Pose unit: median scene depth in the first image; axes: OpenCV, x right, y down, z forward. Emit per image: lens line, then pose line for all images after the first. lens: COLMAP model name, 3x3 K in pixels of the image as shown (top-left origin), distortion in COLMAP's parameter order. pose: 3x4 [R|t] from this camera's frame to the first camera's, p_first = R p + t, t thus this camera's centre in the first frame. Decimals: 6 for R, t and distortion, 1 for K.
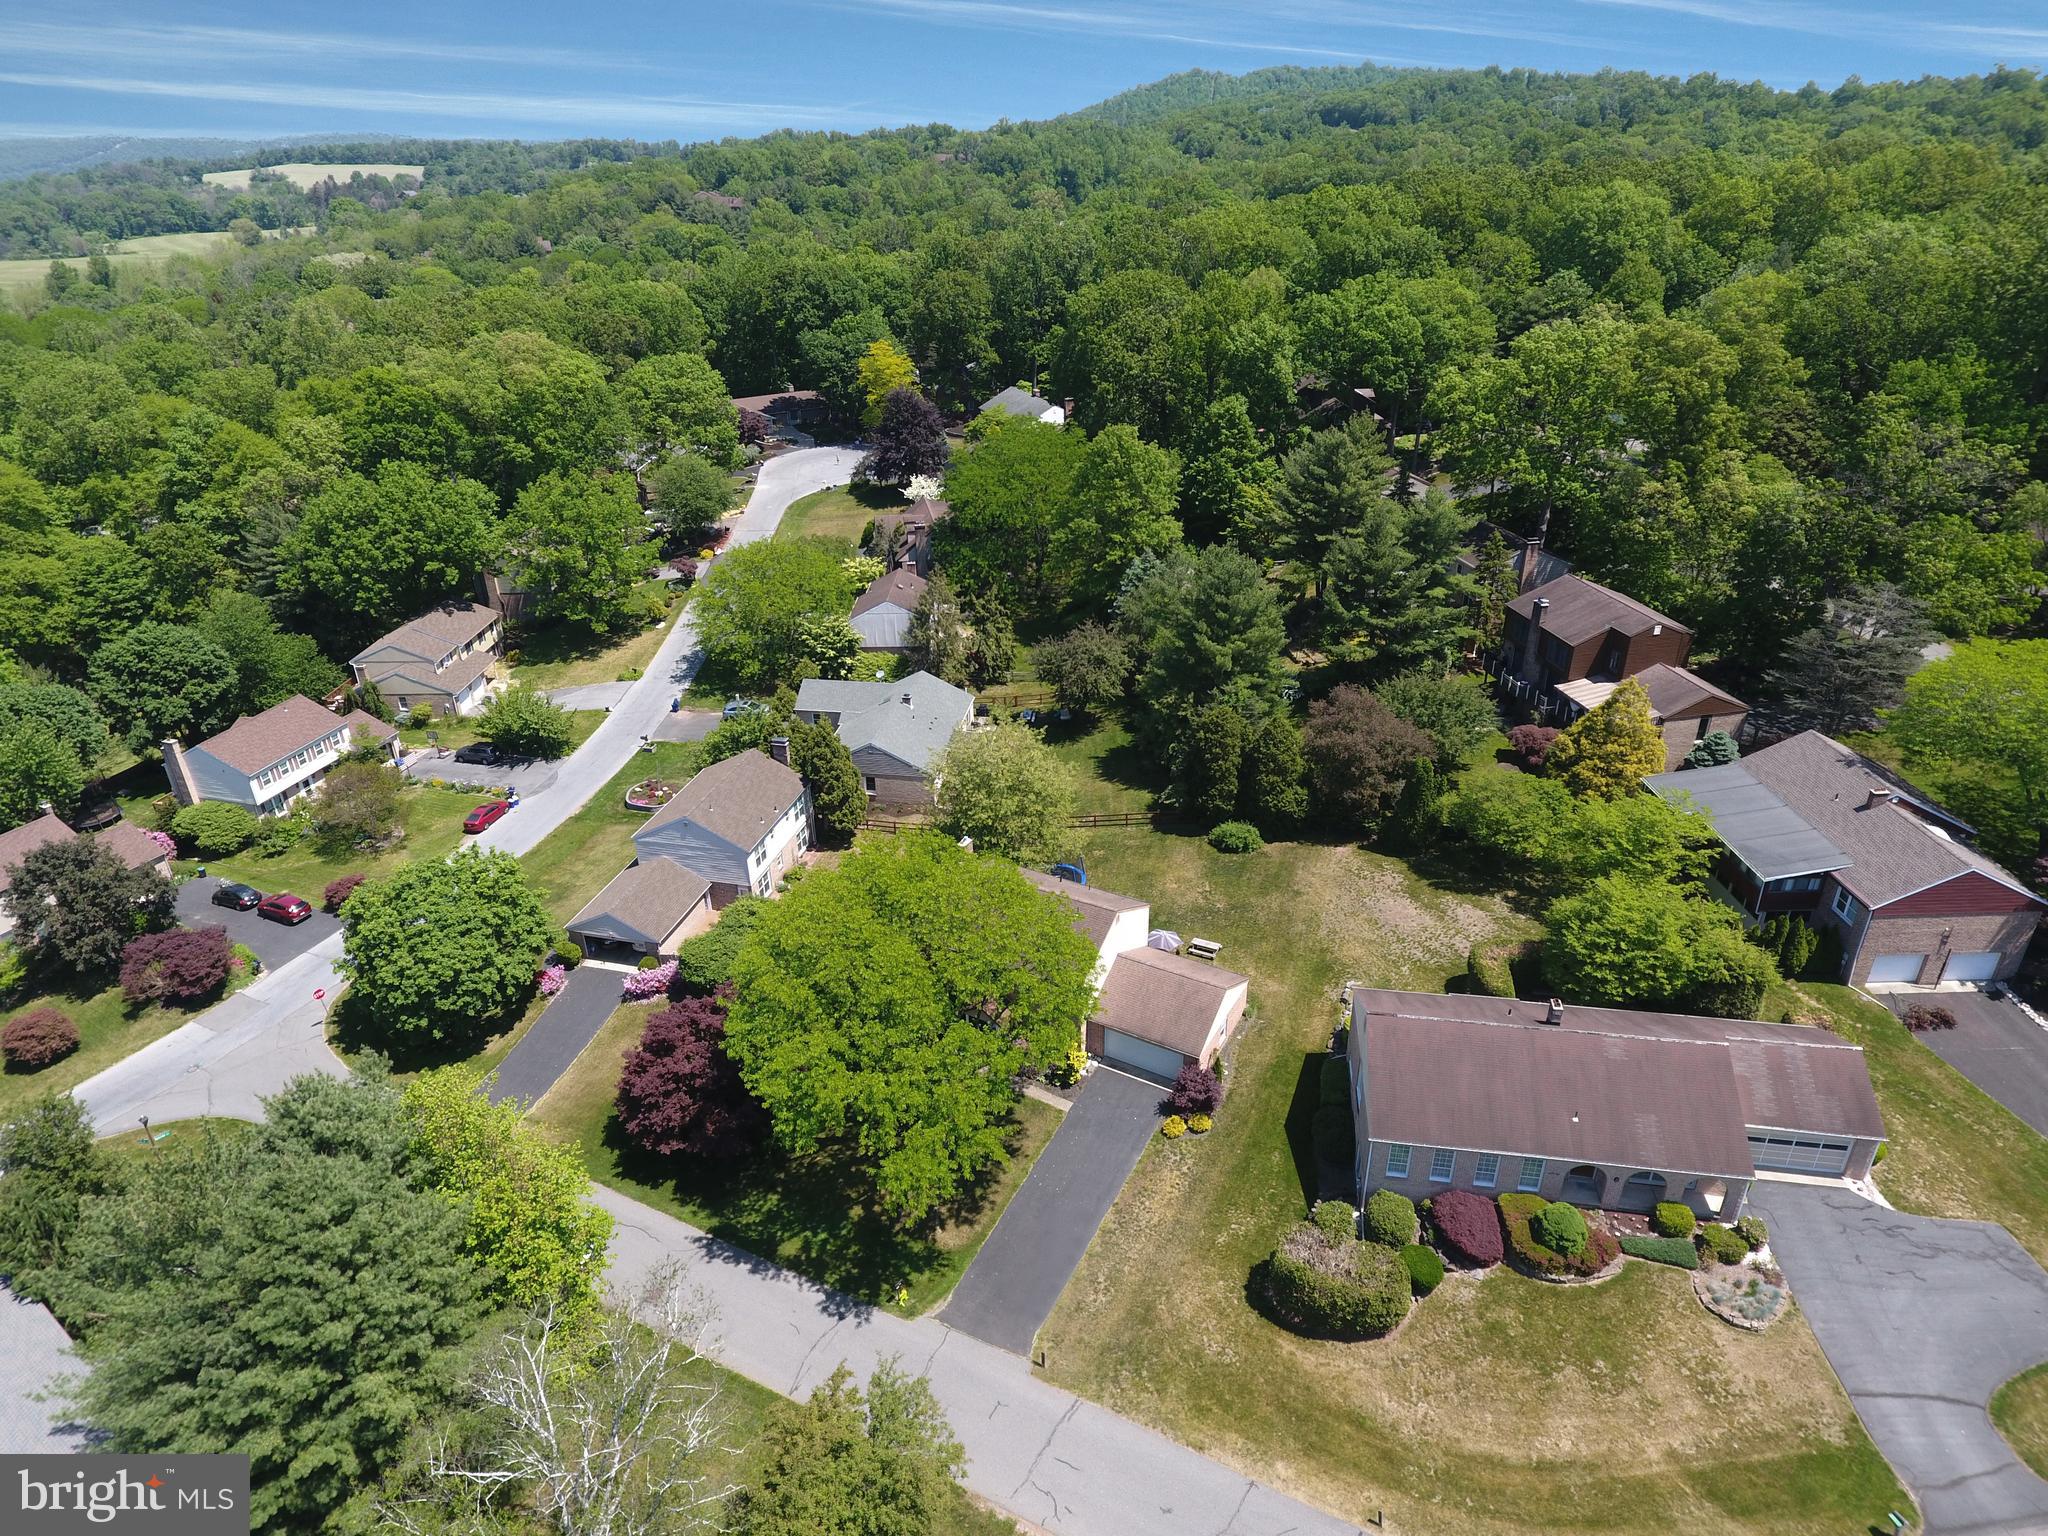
lens RADIAL K [[1198.1, 0, 1035.0], [0, 1198.1, 743.0], [0, 0, 1]] dist [-0.004716, 0.000666]
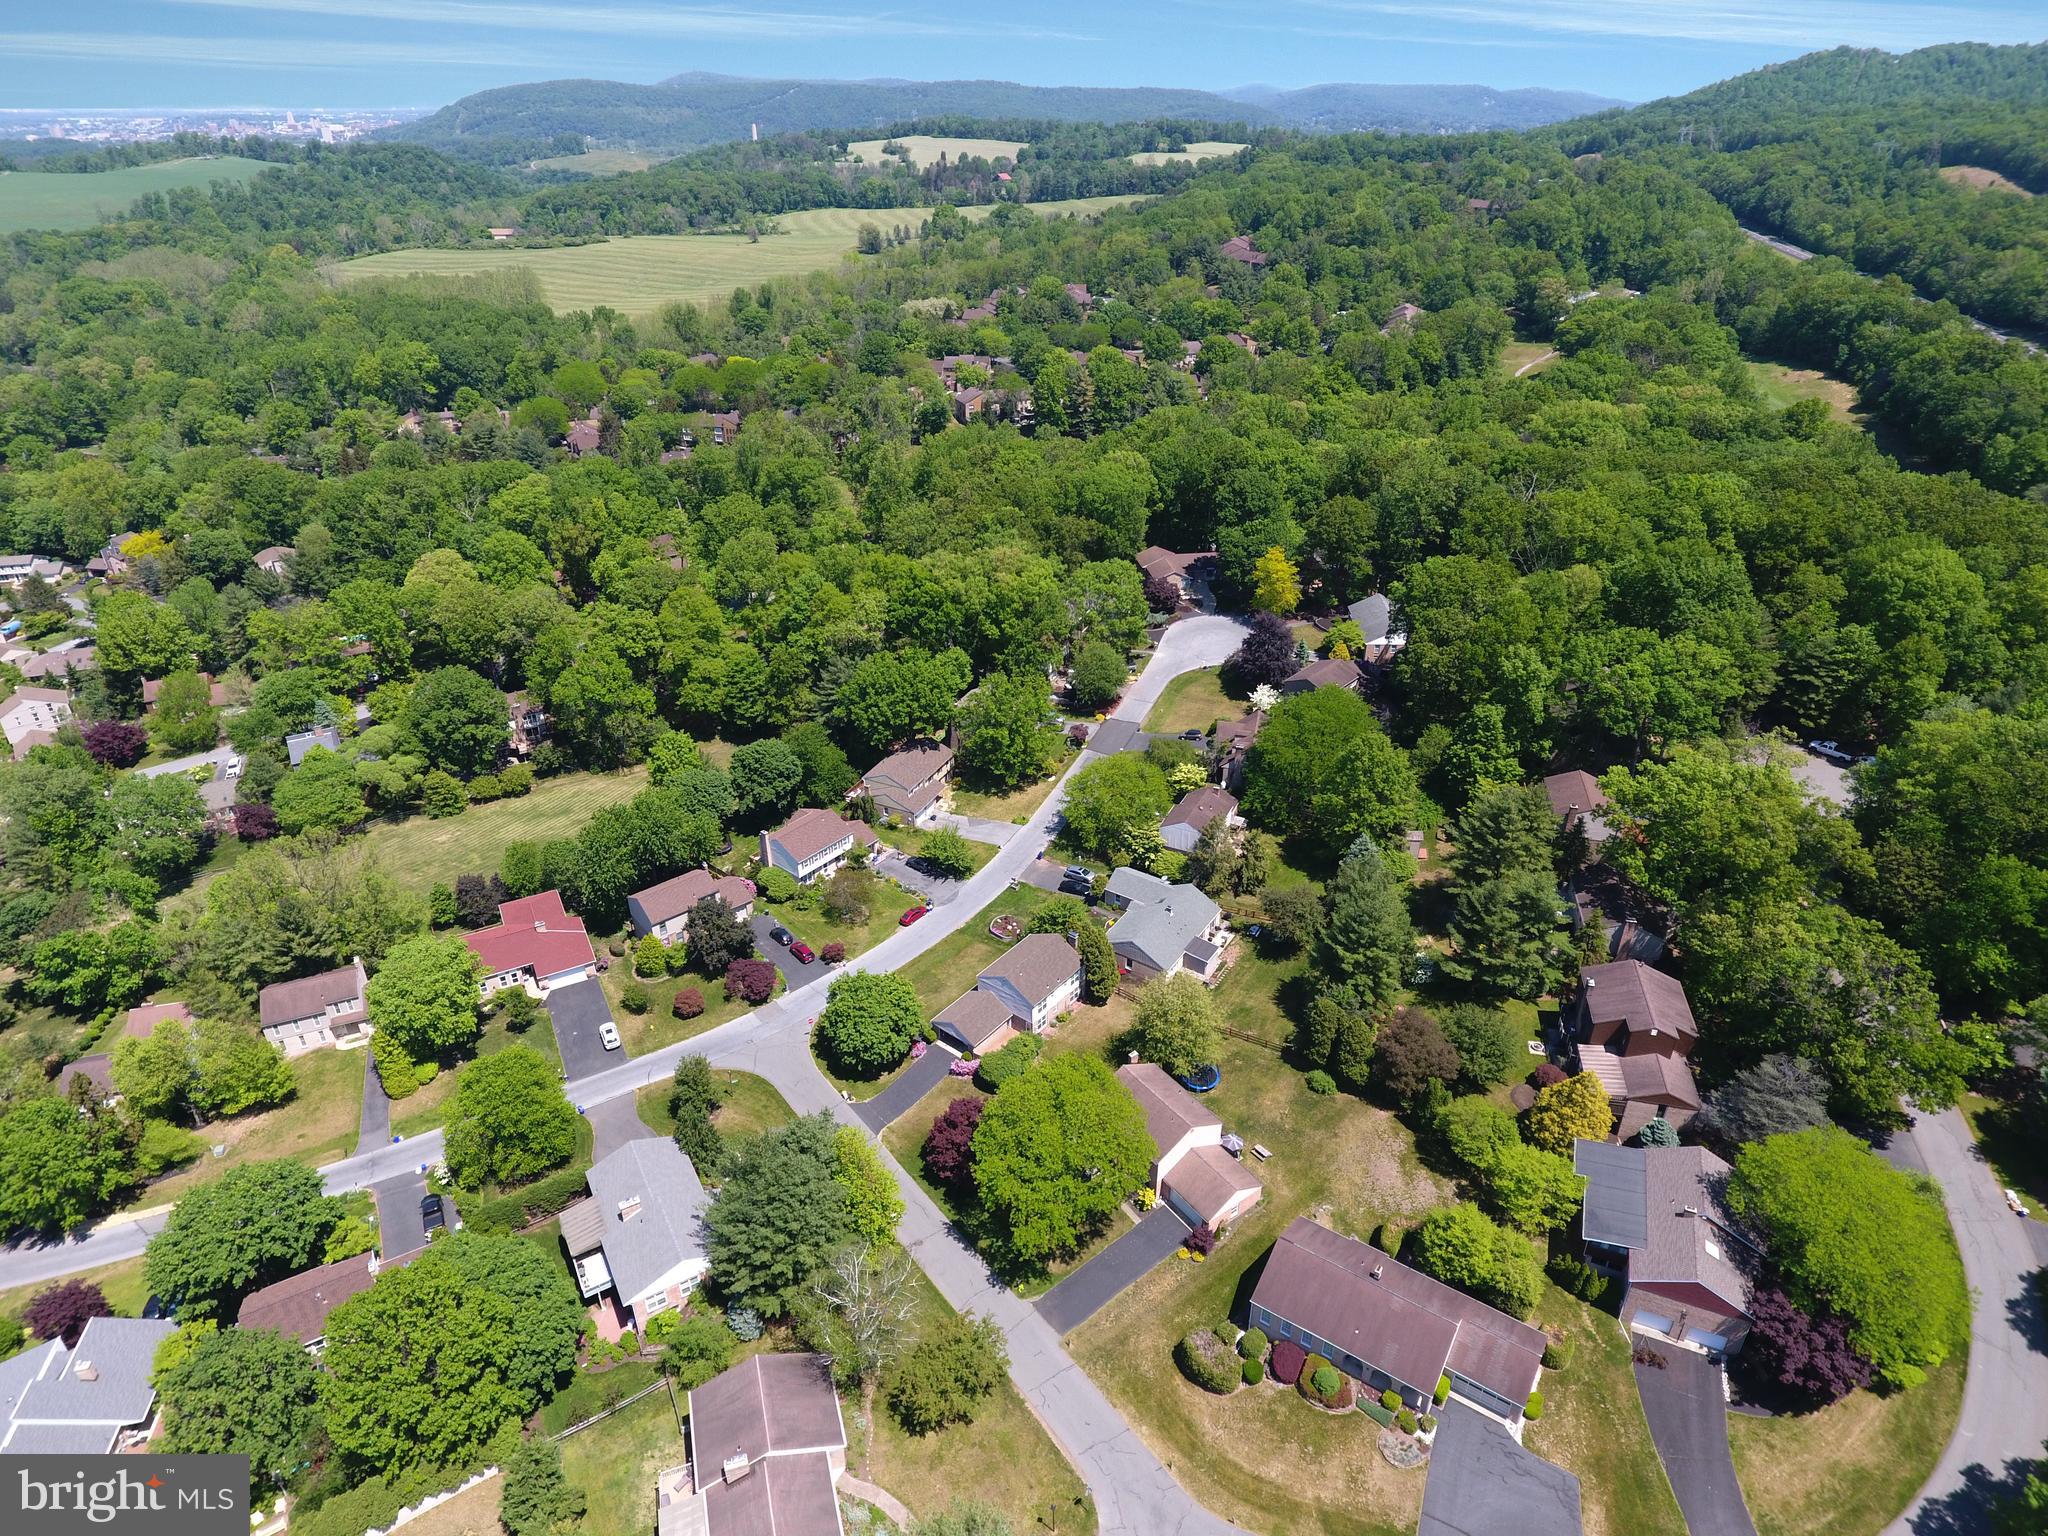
lens RADIAL K [[1198.1, 0, 1035.0], [0, 1198.1, 743.0], [0, 0, 1]] dist [-0.004716, 0.000666]
pose [[0.910646, 0.210641, -0.355463, 0.246712], [-0.195269, 0.977560, 0.079033, -0.345905], [0.364134, -0.002560, 0.931343, -0.508477]]
